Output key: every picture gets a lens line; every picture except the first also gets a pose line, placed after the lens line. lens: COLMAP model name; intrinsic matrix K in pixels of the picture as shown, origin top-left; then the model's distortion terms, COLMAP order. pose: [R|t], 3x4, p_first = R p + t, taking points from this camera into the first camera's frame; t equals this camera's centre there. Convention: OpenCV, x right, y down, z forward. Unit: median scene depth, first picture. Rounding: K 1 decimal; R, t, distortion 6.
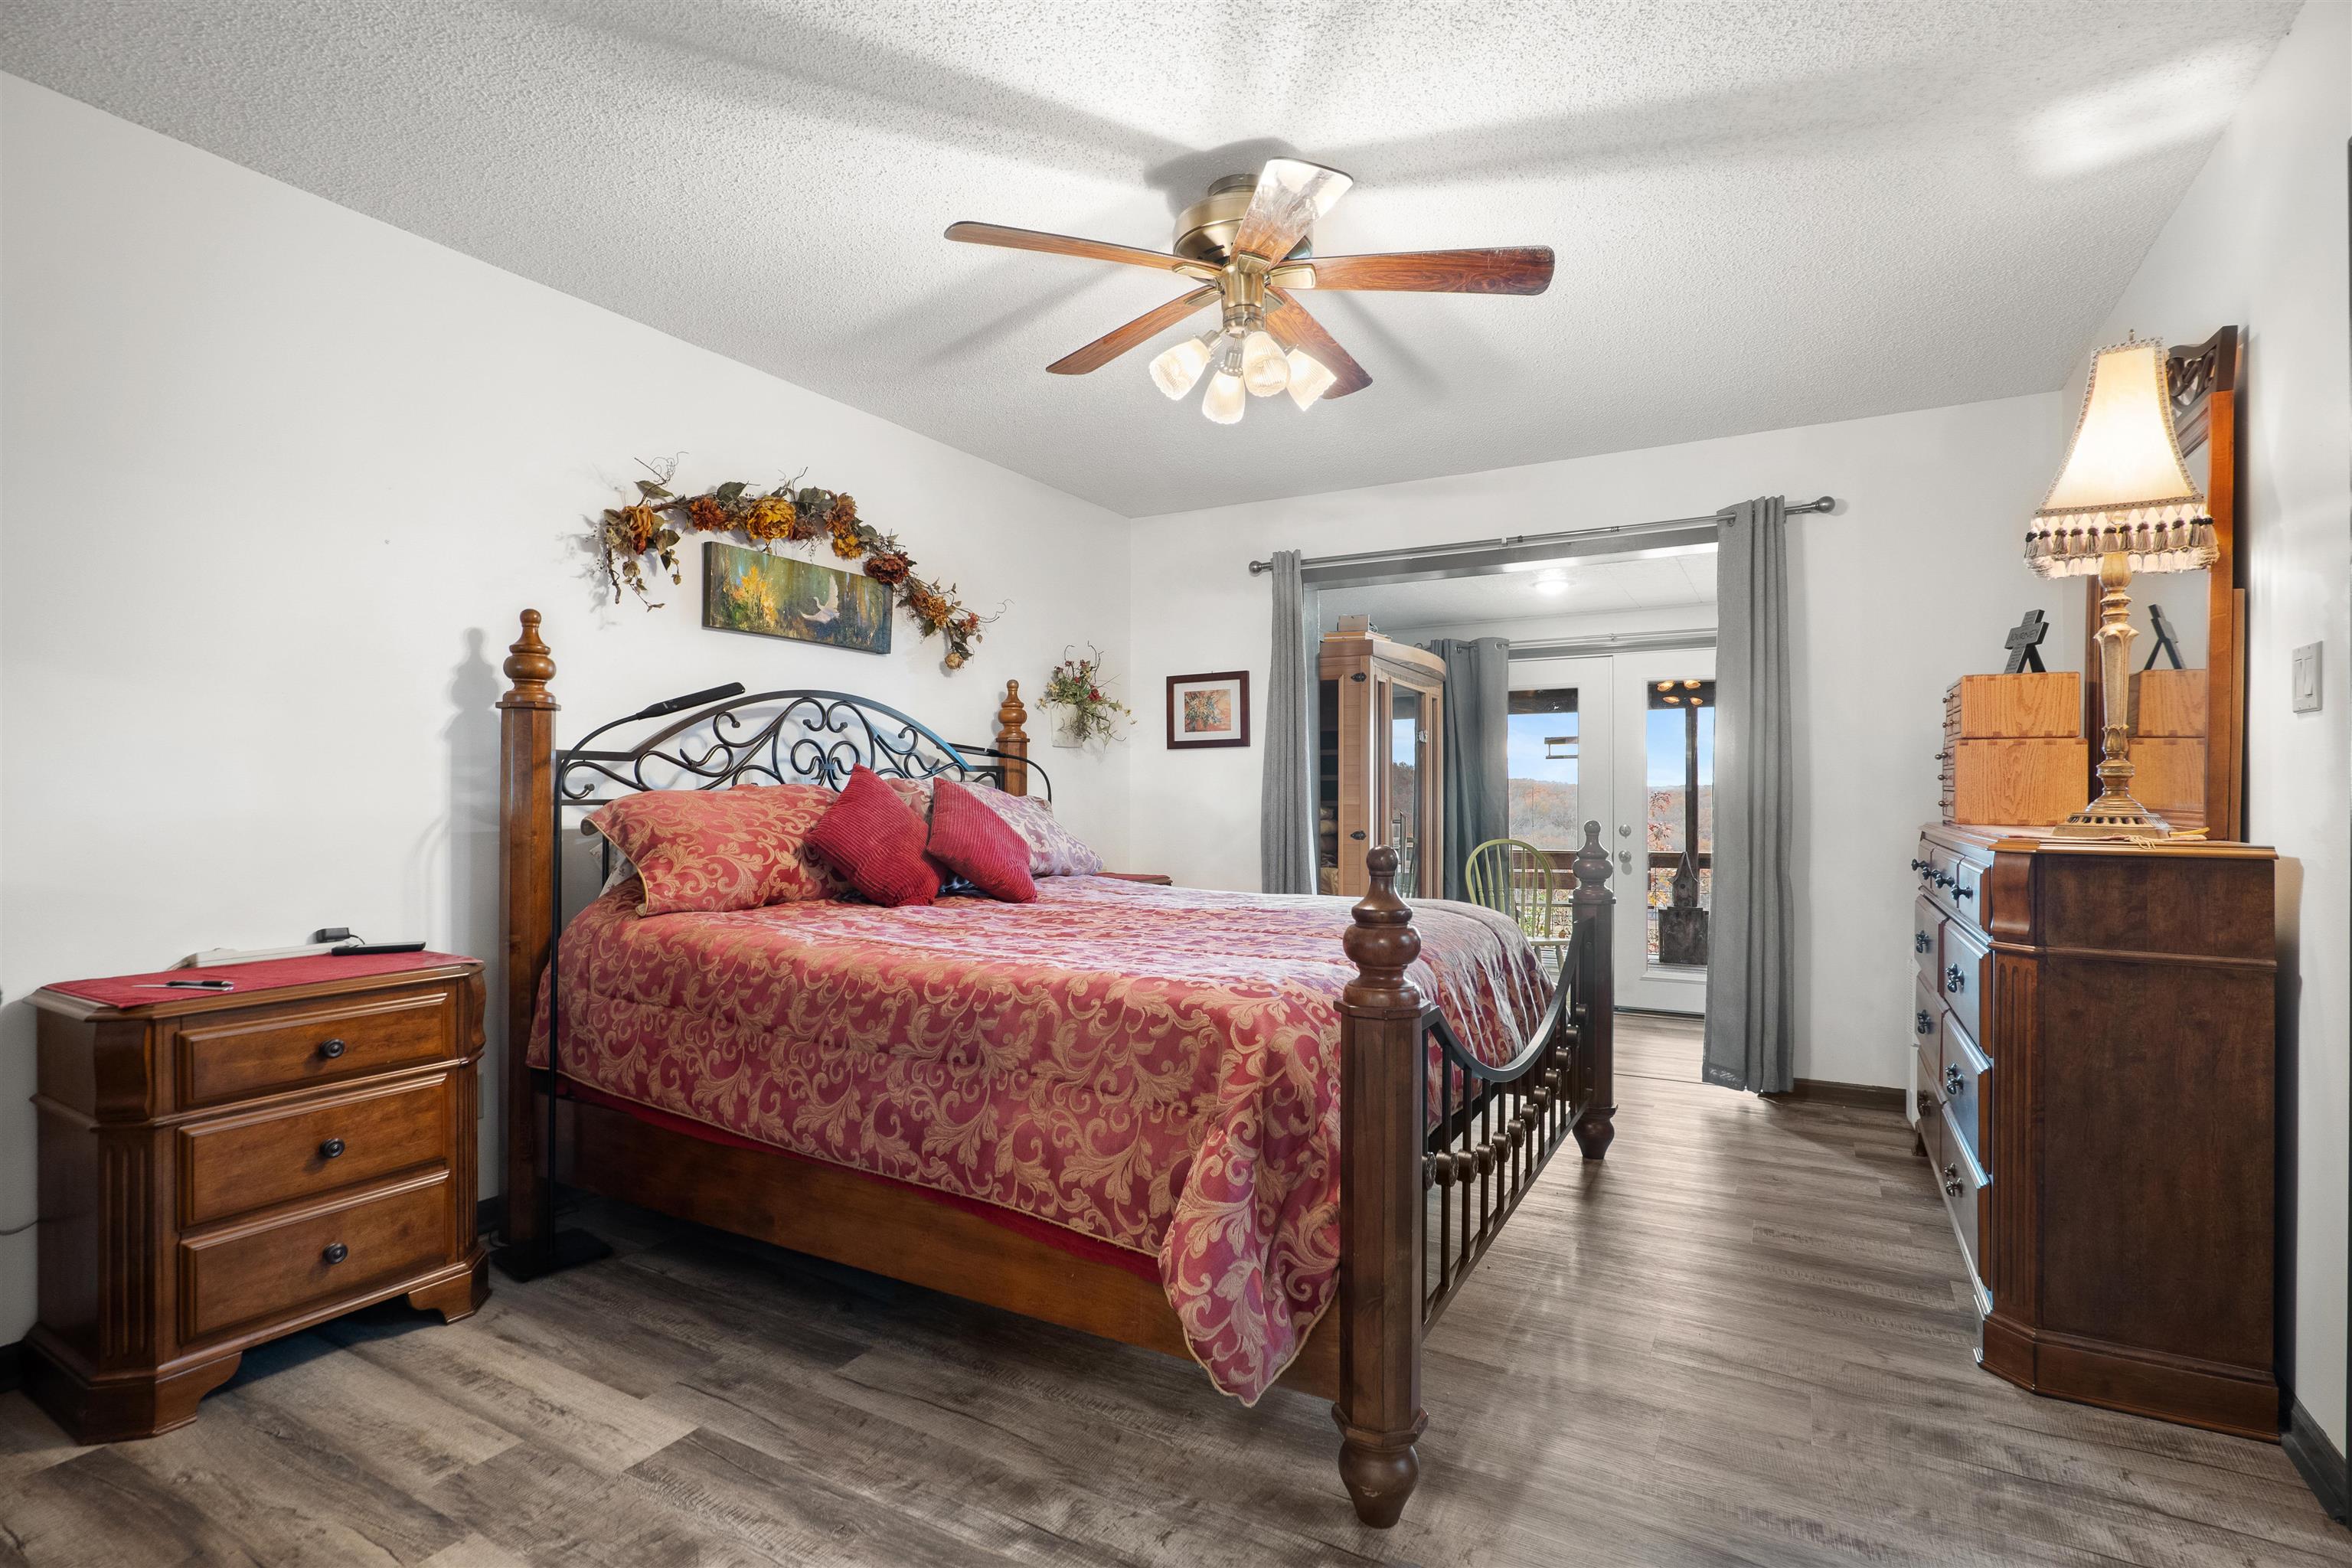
lens RADIAL K [[1120.6, 0, 1172.9], [0, 1120.6, 788.9], [0, 0, 1]] dist [-0.012302, 0.000967]
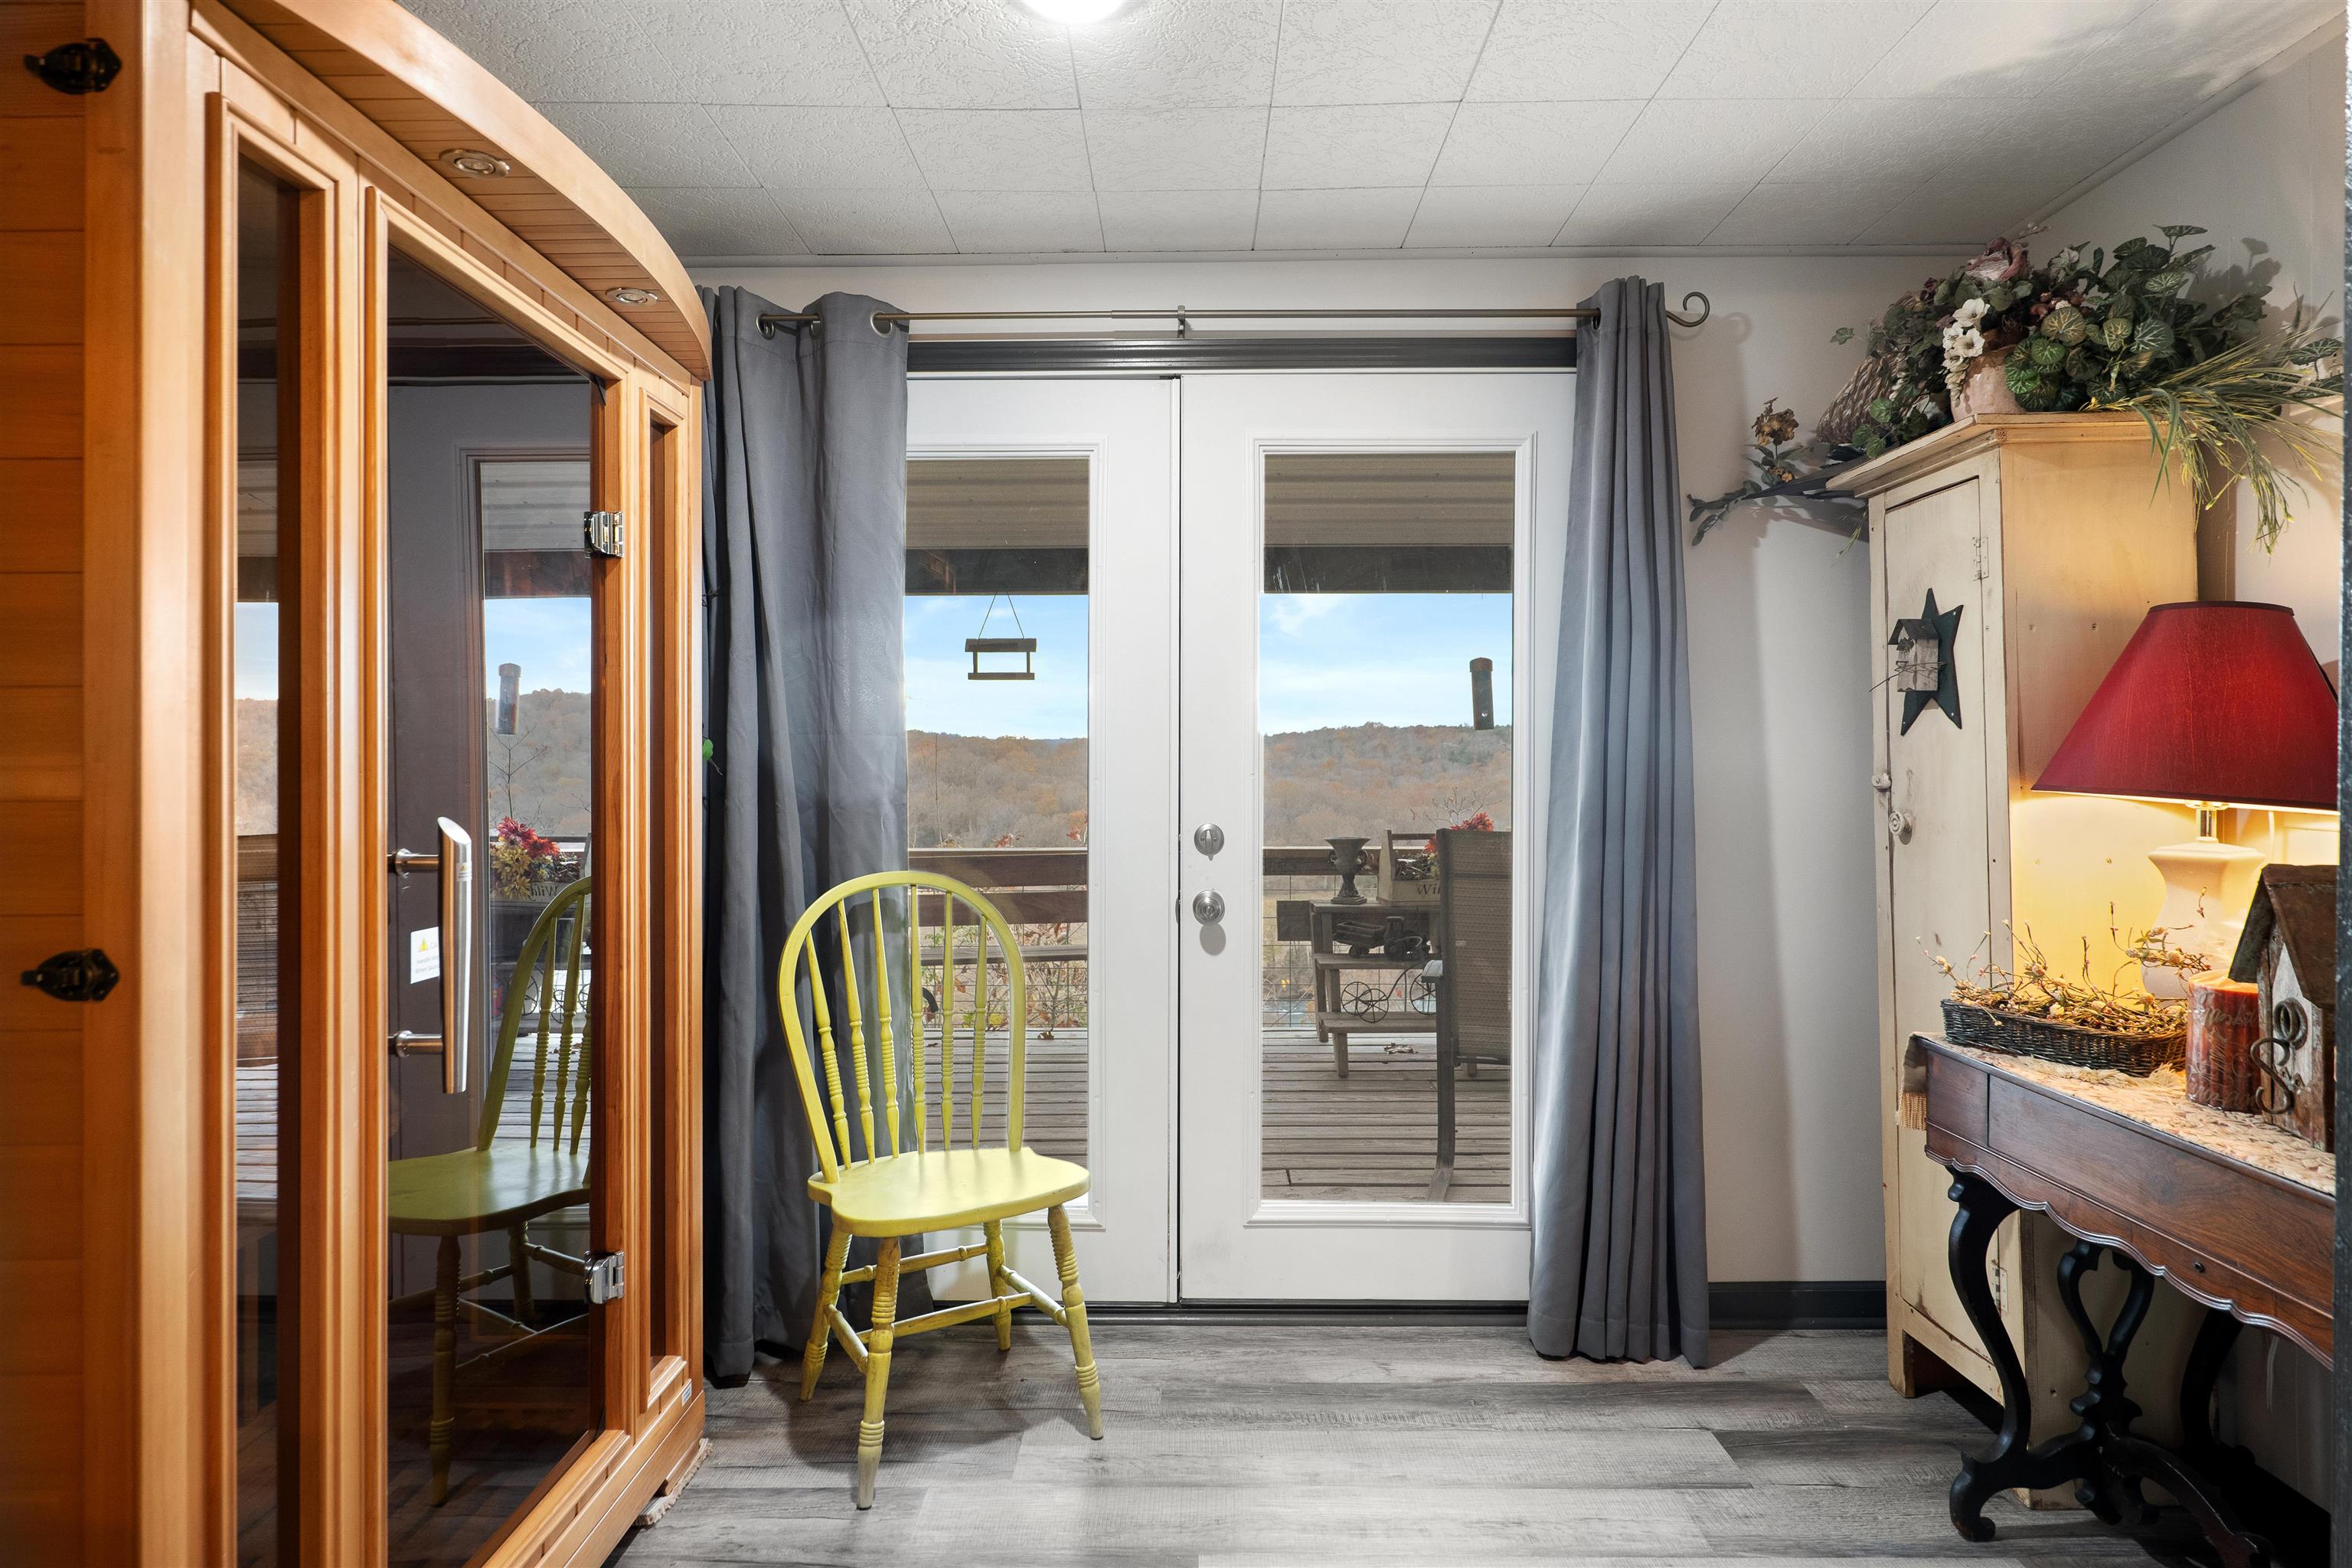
lens RADIAL K [[1280.6, 0, 1181.6], [0, 1280.6, 738.2], [0, 0, 1]] dist [0.000822, 0.004929]
pose [[0.872844, 0.002618, 0.487993, 0.178977], [-0.003213, 0.999995, 0.000384, 0.003002], [-0.487989, -0.001903, 0.872847, 0.607609]]
